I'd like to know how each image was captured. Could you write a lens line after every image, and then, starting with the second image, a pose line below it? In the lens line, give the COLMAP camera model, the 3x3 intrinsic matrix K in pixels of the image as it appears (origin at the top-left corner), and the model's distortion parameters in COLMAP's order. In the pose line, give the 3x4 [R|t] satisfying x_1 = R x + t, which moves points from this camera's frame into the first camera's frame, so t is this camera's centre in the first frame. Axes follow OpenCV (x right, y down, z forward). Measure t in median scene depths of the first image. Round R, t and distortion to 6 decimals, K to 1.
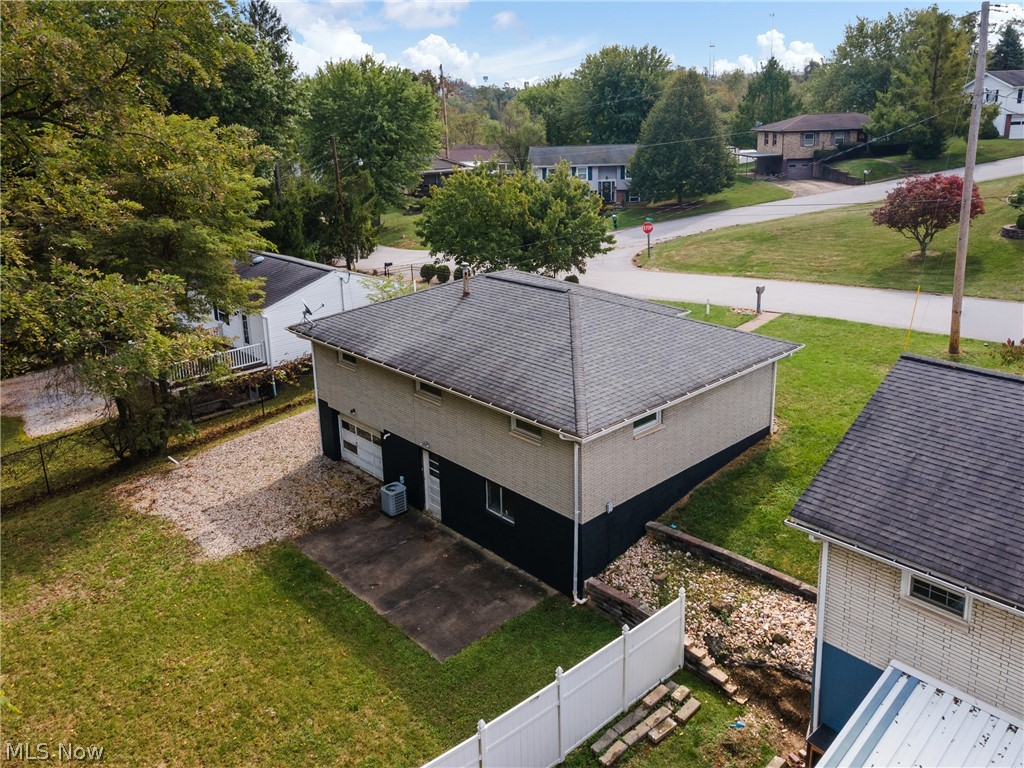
lens RADIAL K [[816.5, 0, 511.9], [0, 816.5, 353.8], [0, 0, 1]] dist [0.044872, 0.001351]
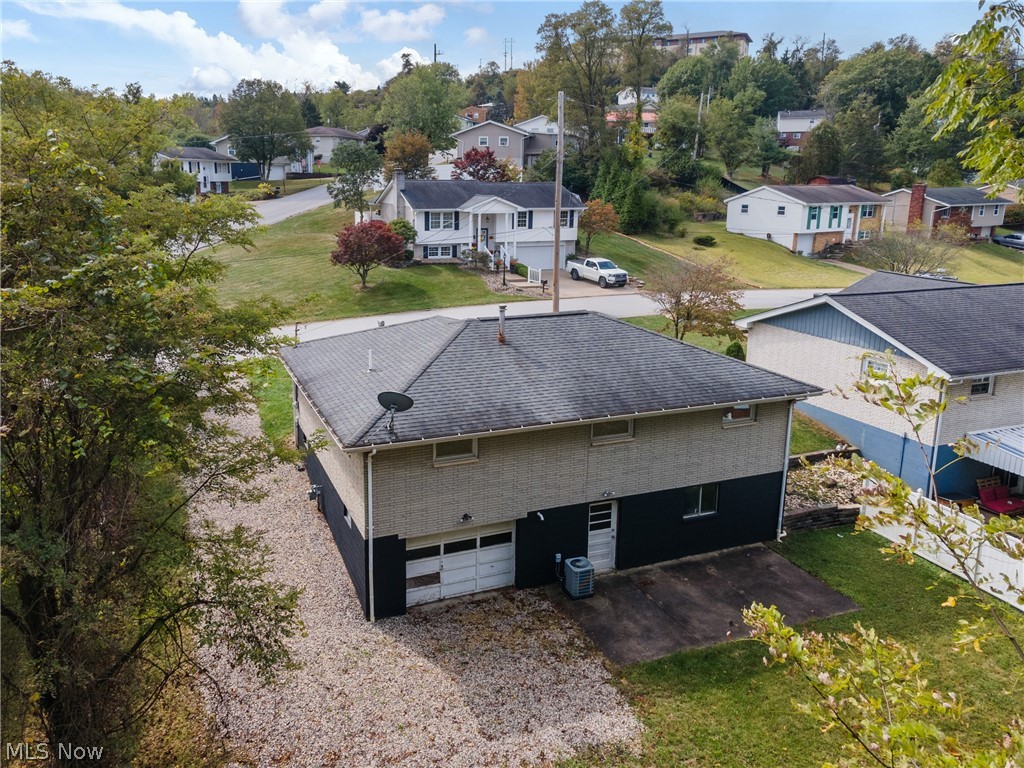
lens RADIAL K [[771.7, 0, 479.7], [0, 771.7, 383.8], [0, 0, 1]] dist [0.027762, -0.000974]
pose [[0.323558, -0.203536, 0.924058, -0.997455], [0.253917, 0.959447, 0.122423, -0.160308], [-0.911502, 0.195023, 0.362118, 0.859210]]
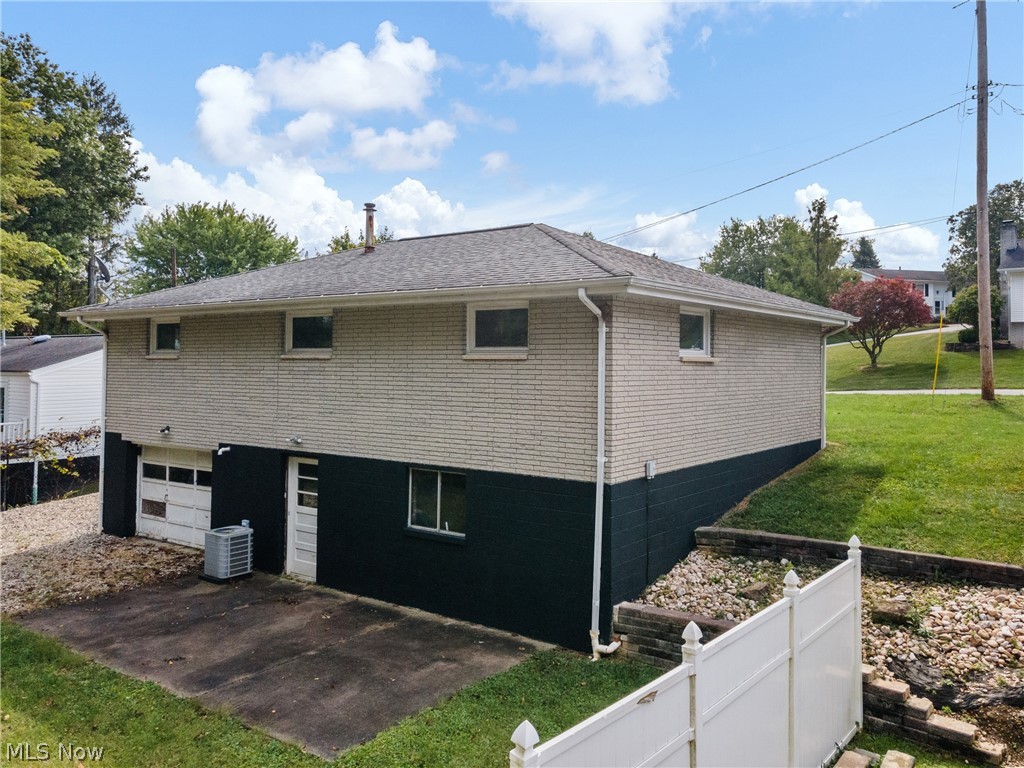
lens RADIAL K [[836.4, 0, 546.7], [0, 836.4, 382.0], [0, 0, 1]] dist [0.029921, 0.055838]
pose [[0.977264, 0.039601, 0.208294, -0.062423], [0.020475, 0.960185, -0.278613, 0.259767], [-0.211035, 0.276544, 0.937544, 0.425569]]
